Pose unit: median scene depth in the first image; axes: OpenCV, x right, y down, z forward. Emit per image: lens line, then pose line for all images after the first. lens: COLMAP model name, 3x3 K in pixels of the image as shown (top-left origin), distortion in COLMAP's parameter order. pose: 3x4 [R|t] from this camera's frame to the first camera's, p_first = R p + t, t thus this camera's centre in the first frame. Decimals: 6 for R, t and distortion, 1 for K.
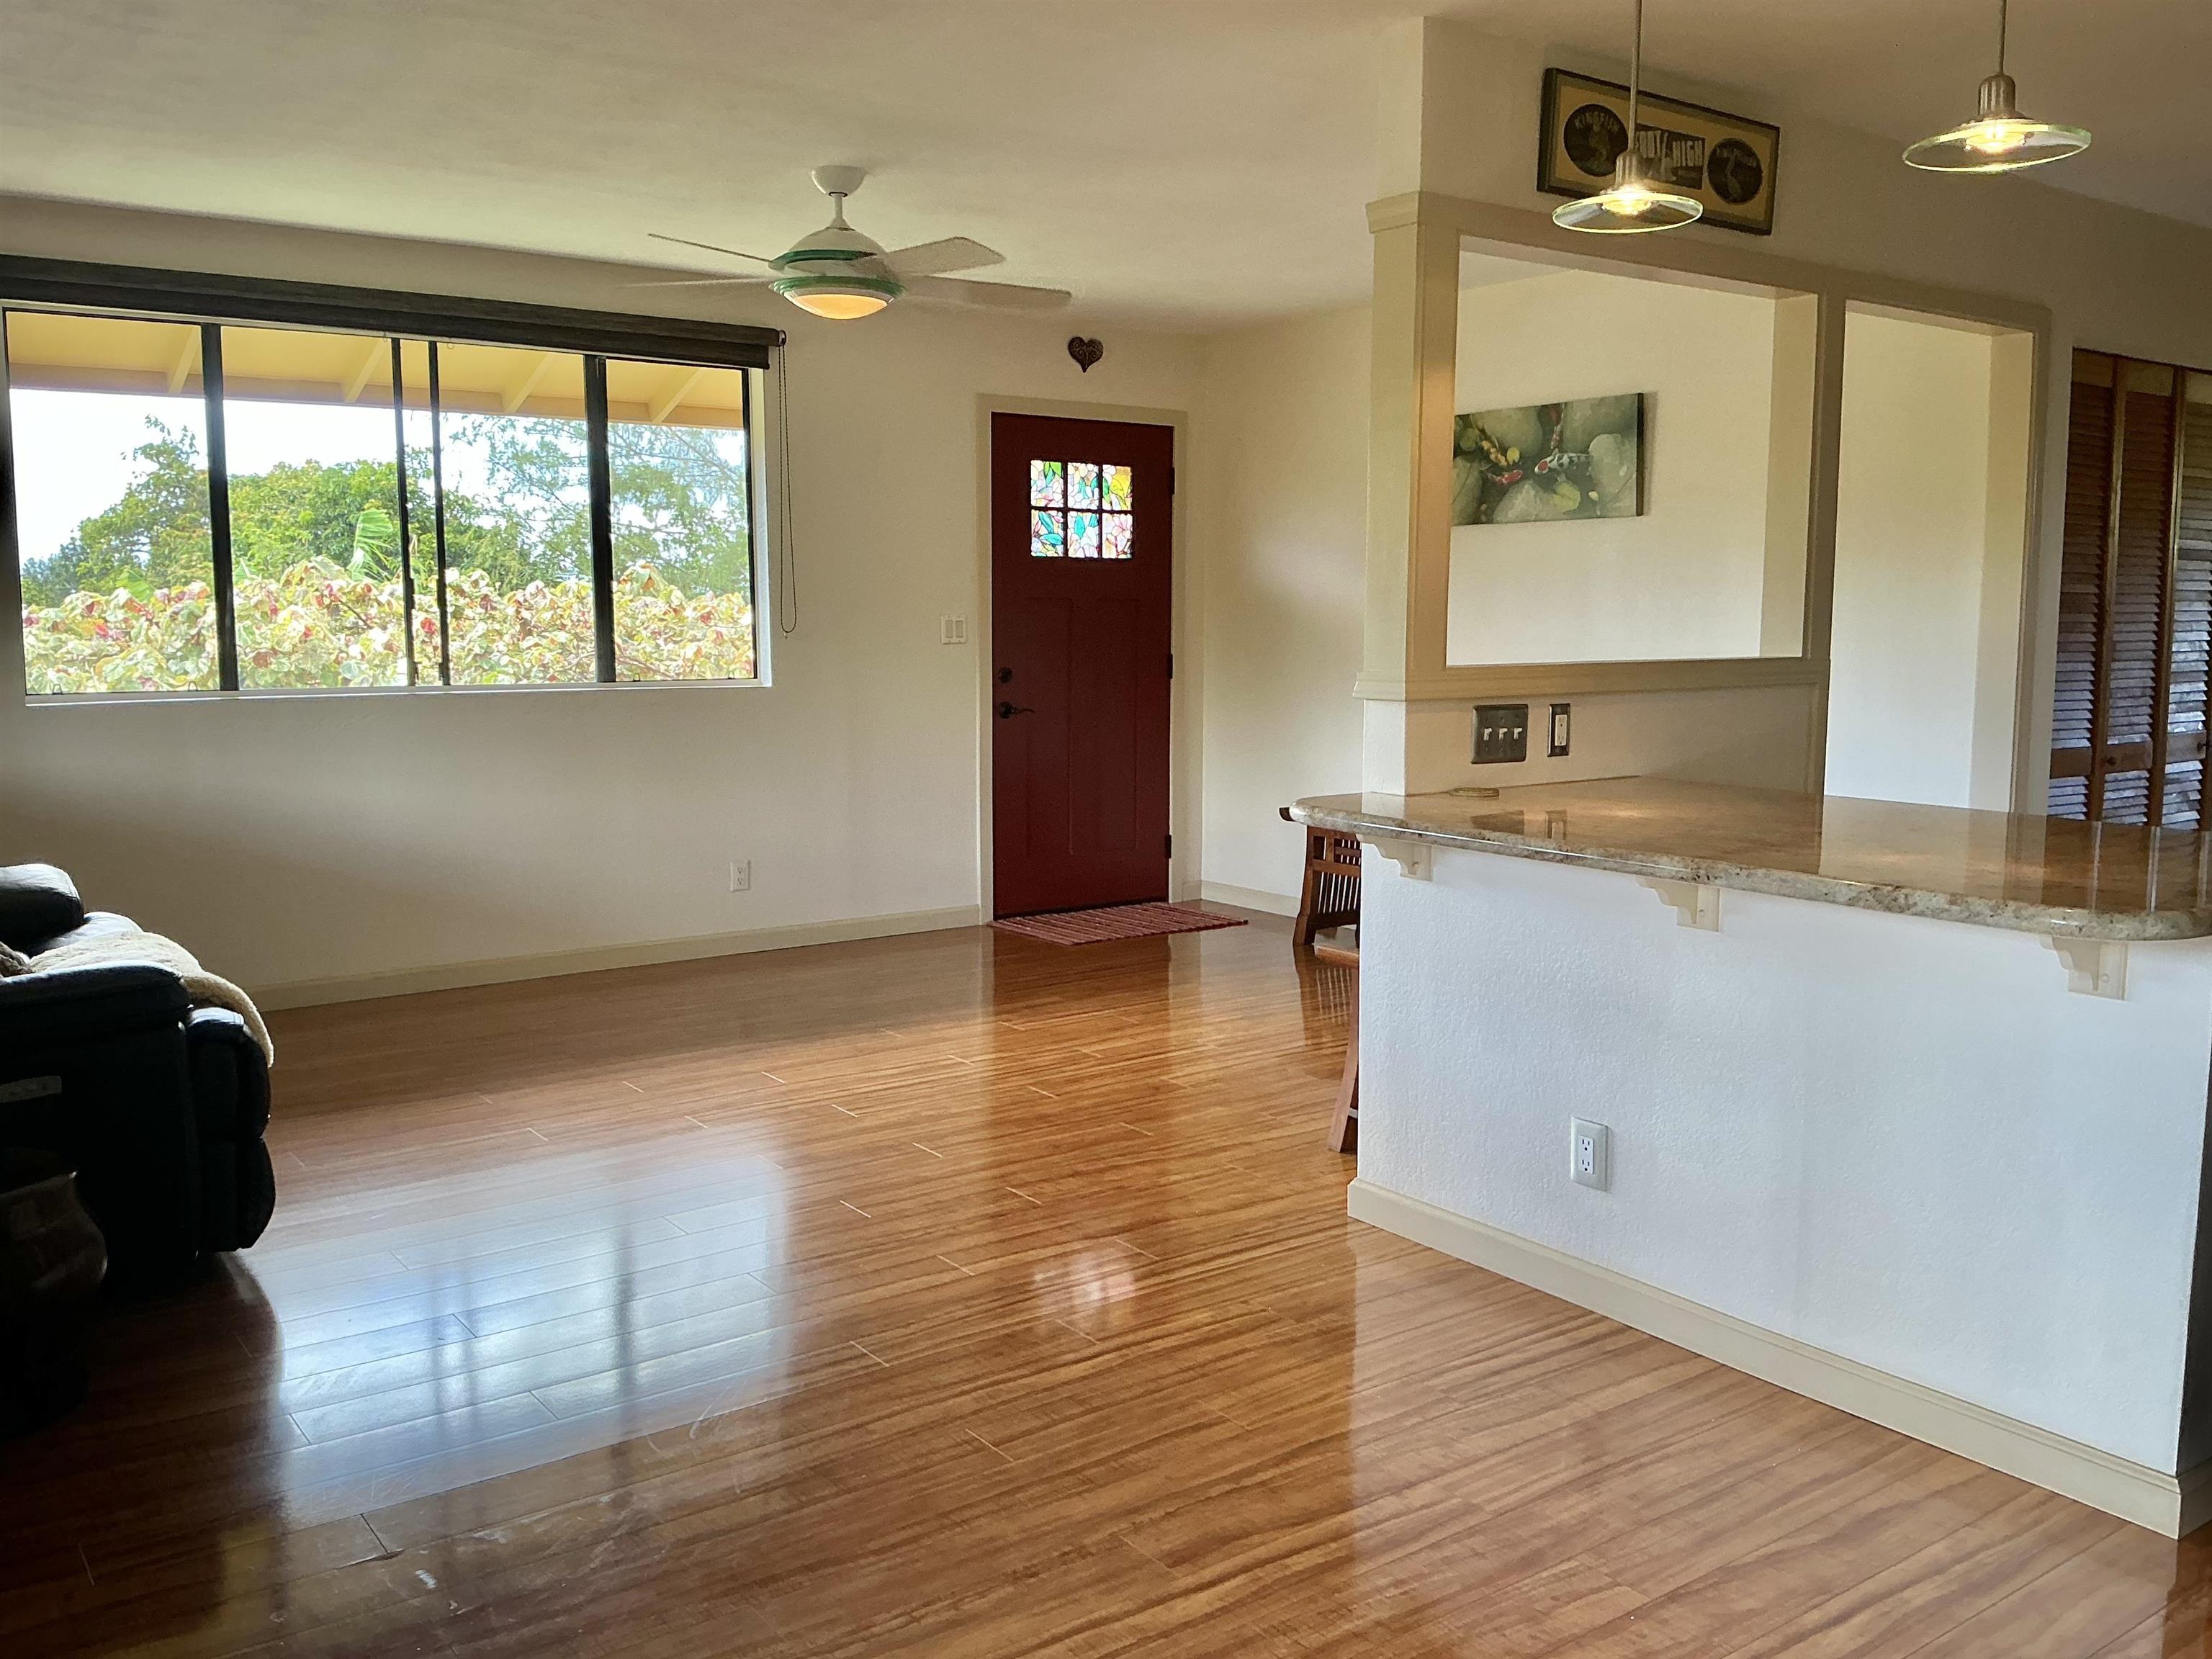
lens RADIAL K [[1872.4, 0, 1111.0], [0, 1872.4, 822.3], [0, 0, 1]] dist [0.183434, -0.412322]
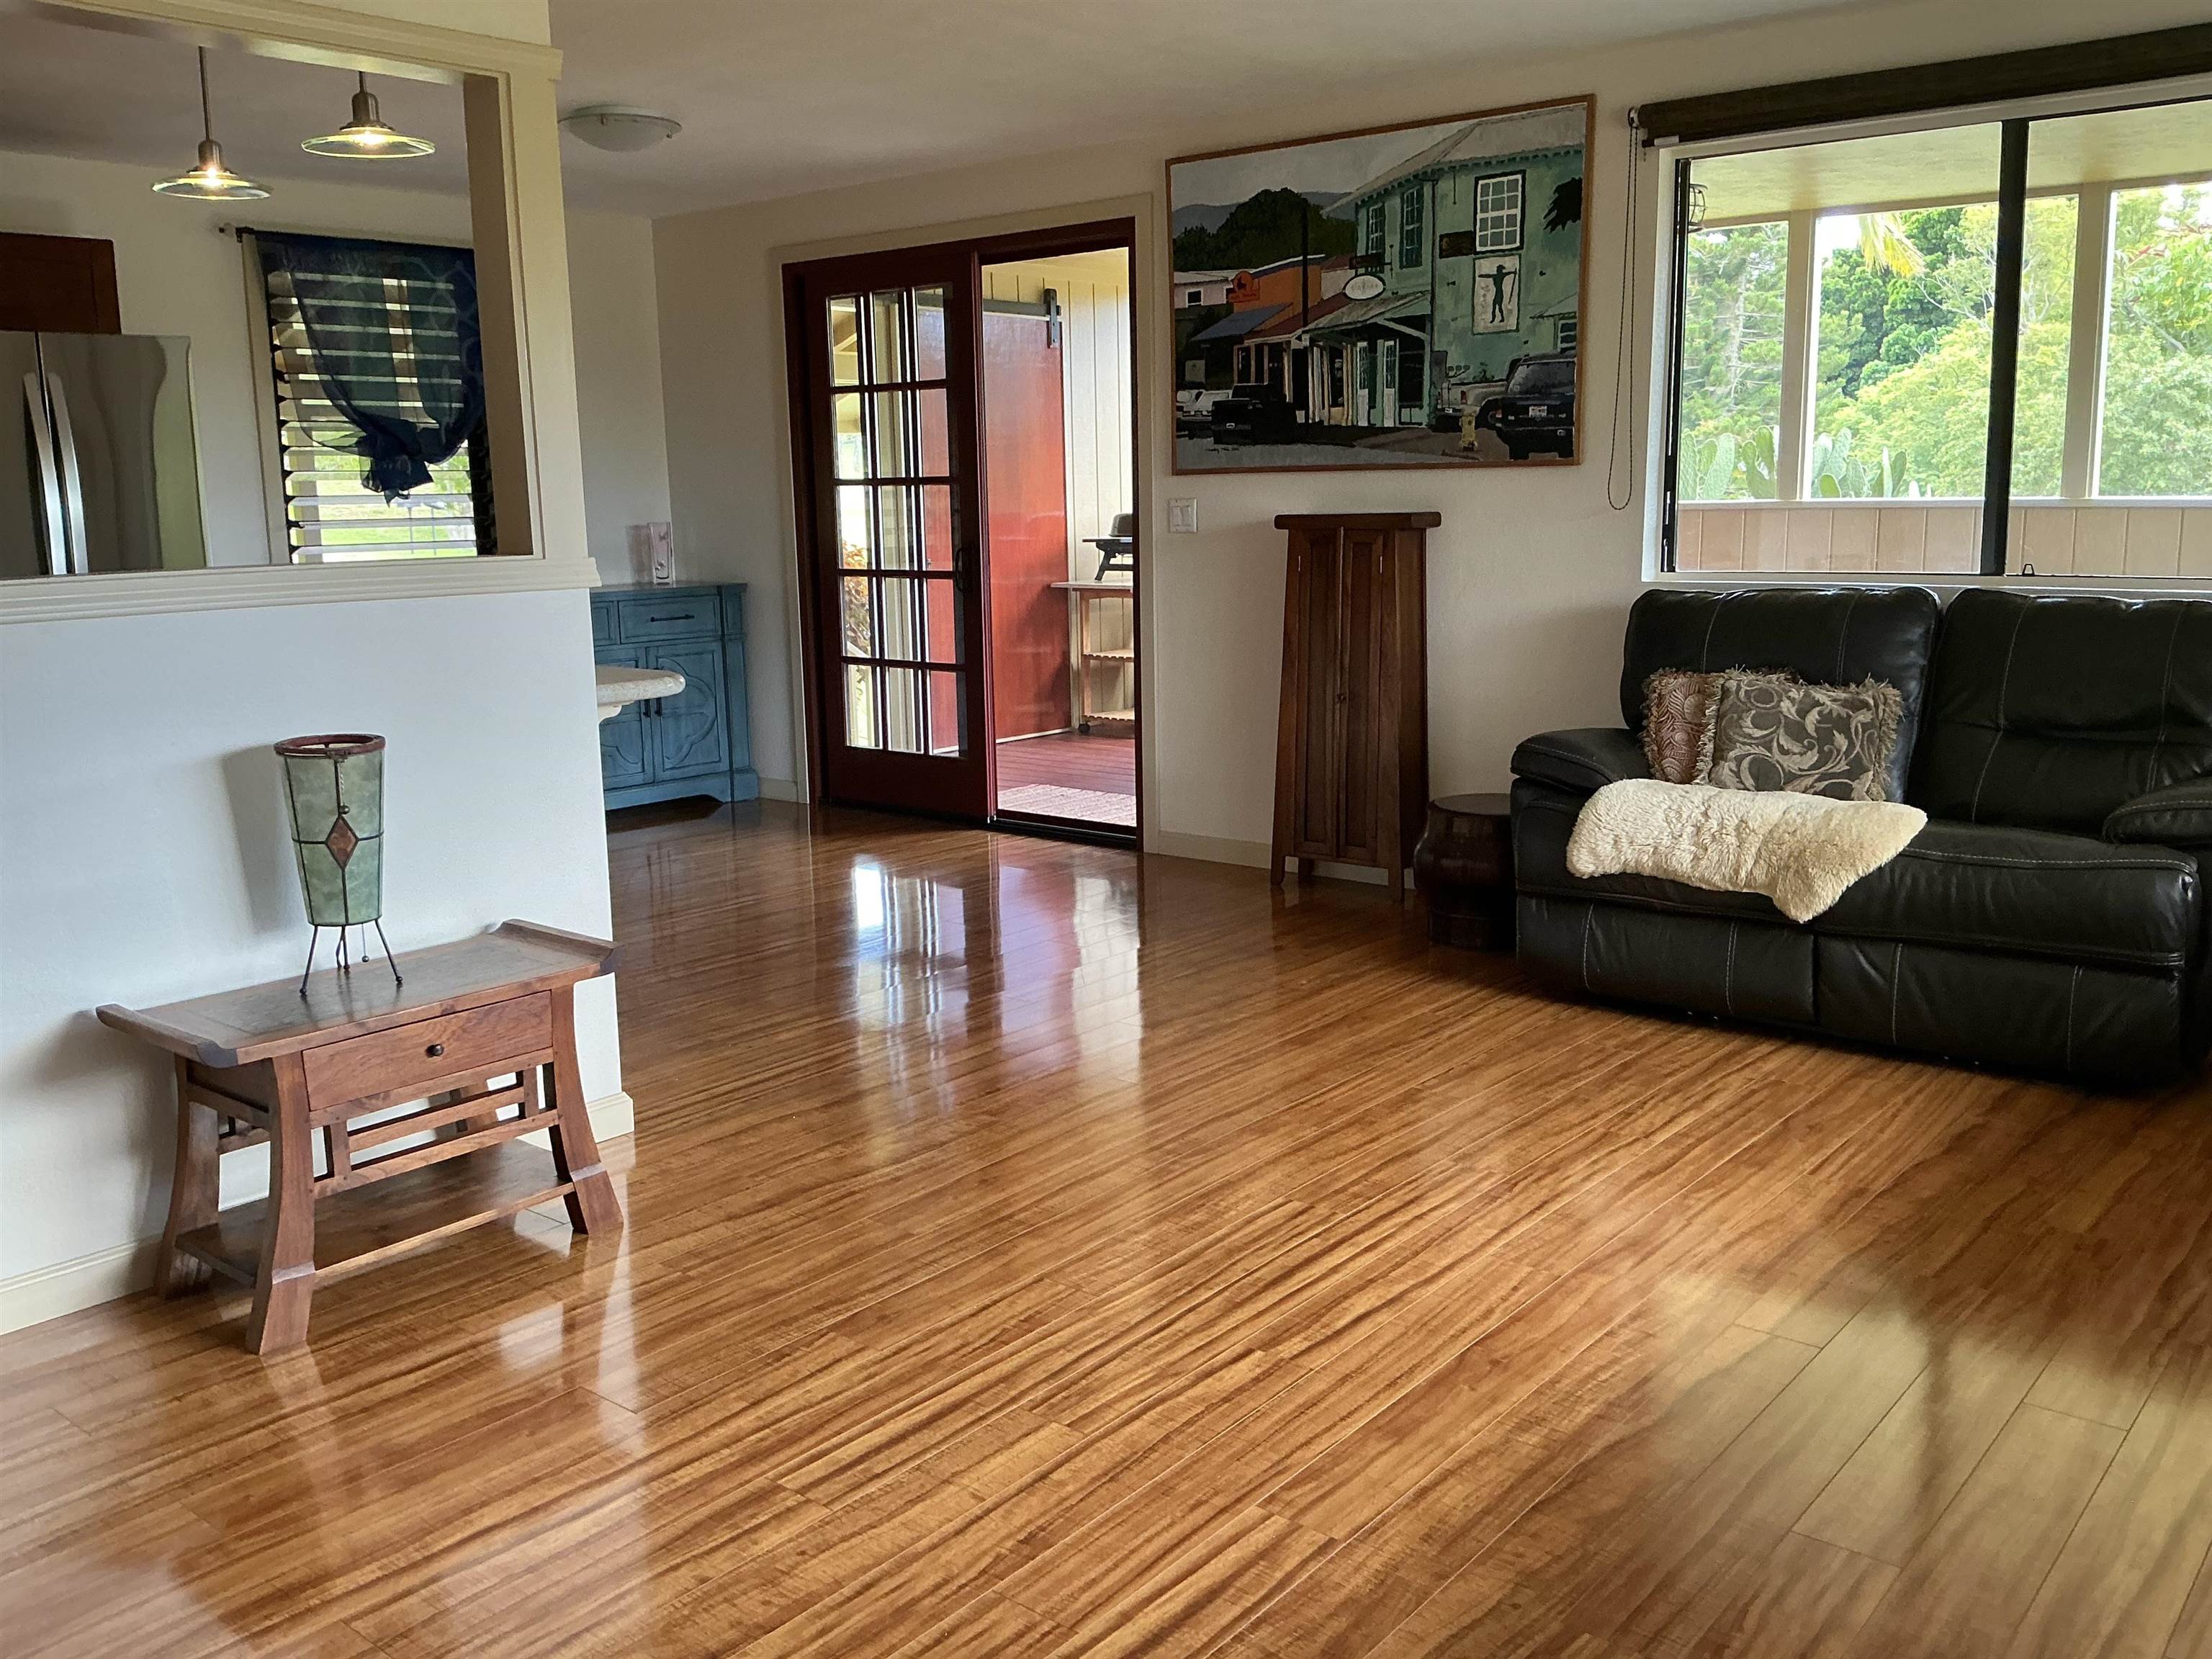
lens RADIAL K [[1872.4, 0, 1111.0], [0, 1872.4, 822.3], [0, 0, 1]] dist [0.183434, -0.412322]
pose [[-0.971871, 0.054891, -0.229026, 0.091523], [-0.013591, 0.957766, 0.287227, -0.197205], [0.235119, 0.282260, -0.930080, 1.709502]]
